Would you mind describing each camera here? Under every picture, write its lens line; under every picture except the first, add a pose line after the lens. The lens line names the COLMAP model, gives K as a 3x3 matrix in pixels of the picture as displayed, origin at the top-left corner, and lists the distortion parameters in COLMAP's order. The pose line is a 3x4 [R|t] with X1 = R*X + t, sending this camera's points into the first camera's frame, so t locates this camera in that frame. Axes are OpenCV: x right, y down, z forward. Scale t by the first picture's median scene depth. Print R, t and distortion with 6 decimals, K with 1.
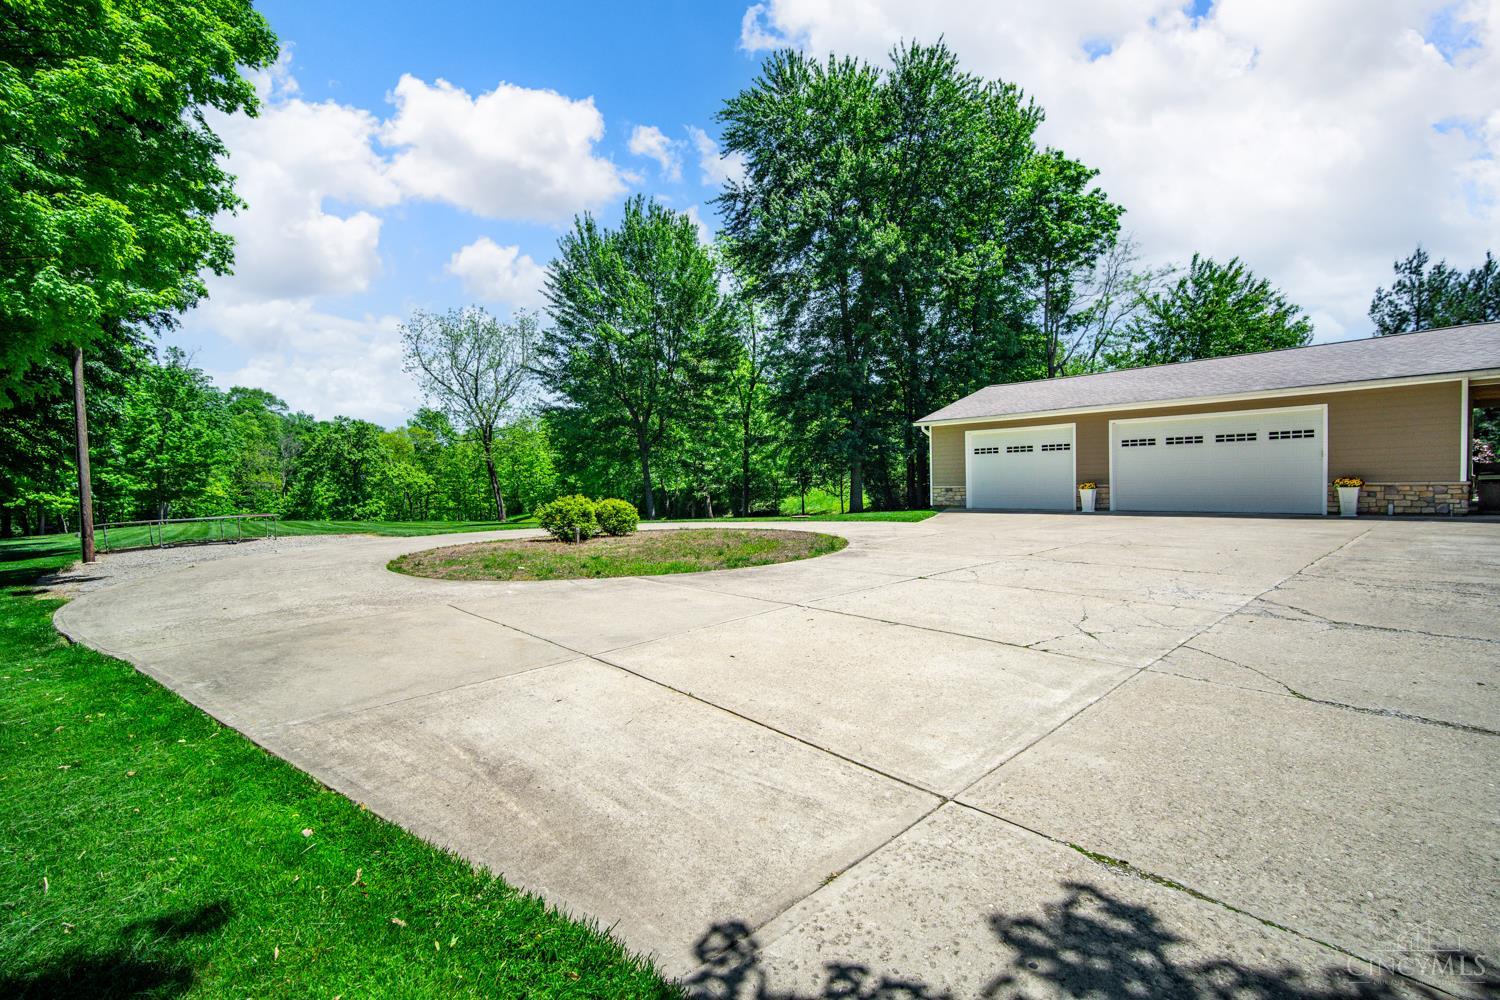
lens RADIAL K [[679.8, 0, 748.2], [0, 679.8, 498.9], [0, 0, 1]] dist [-0.004777, -0.000034]
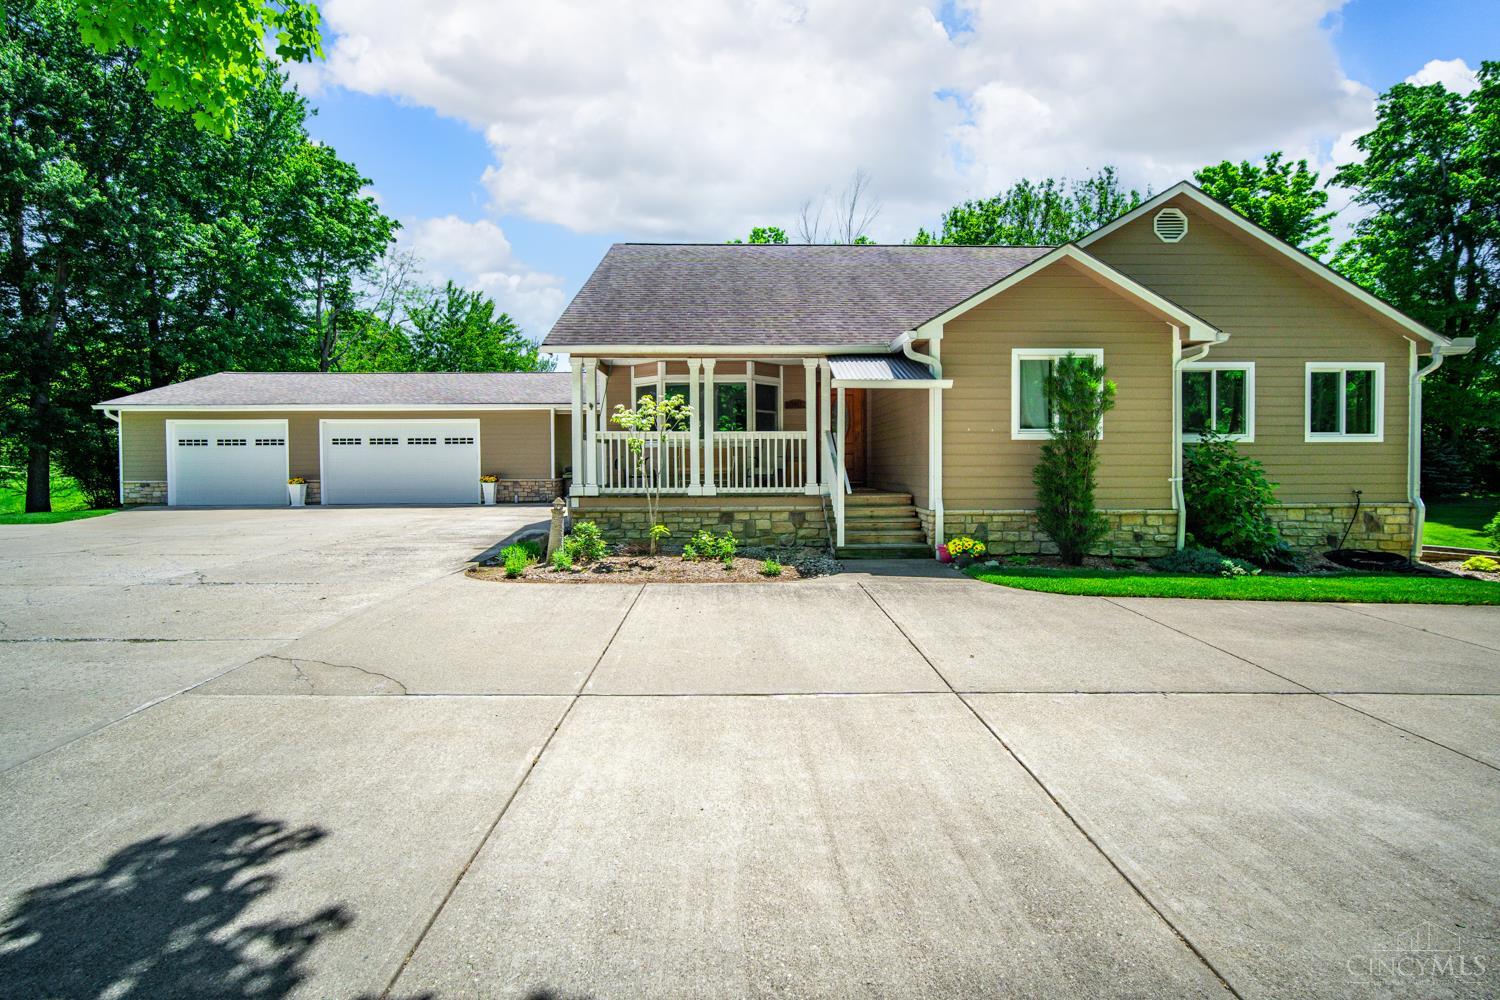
lens RADIAL K [[679.8, 0, 757.8], [0, 679.8, 476.5], [0, 0, 1]] dist [-0.004777, -0.000034]
pose [[0.636146, 0.007080, 0.771536, 0.102766], [0.011754, 0.999753, -0.018866, 0.001362], [-0.771479, 0.021070, 0.635906, -0.139976]]
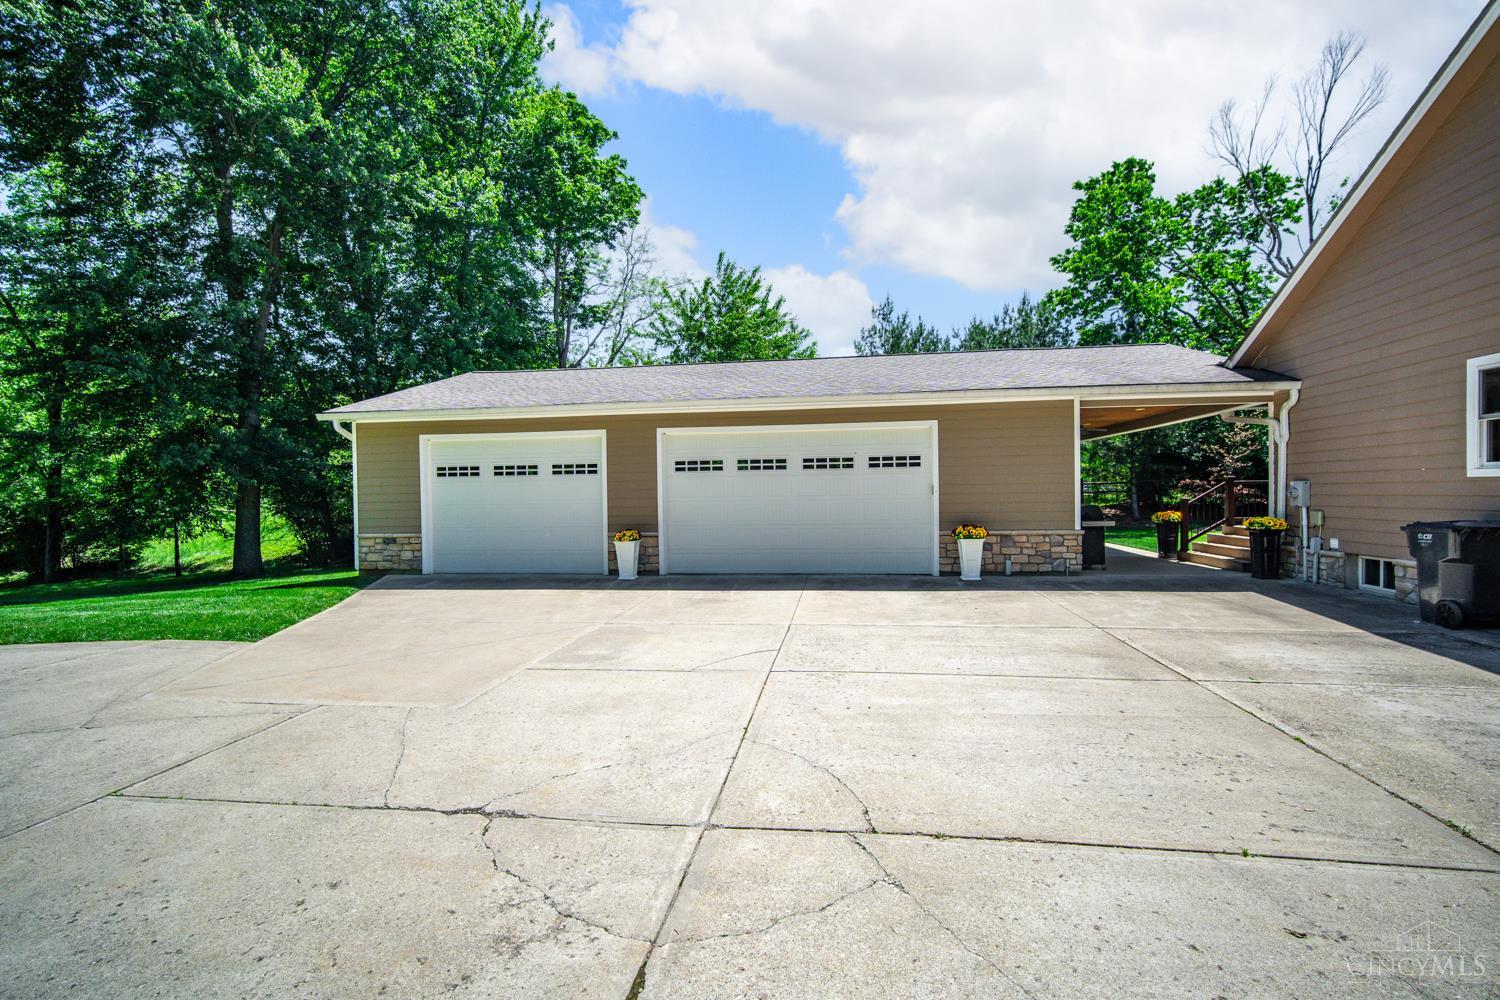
lens RADIAL K [[679.8, 0, 755.4], [0, 679.8, 496.5], [0, 0, 1]] dist [-0.004777, -0.000034]
pose [[0.764678, 0.009247, 0.644346, 0.139447], [0.014534, 0.999395, -0.031591, -0.022678], [-0.644249, 0.033522, 0.764081, 0.324671]]
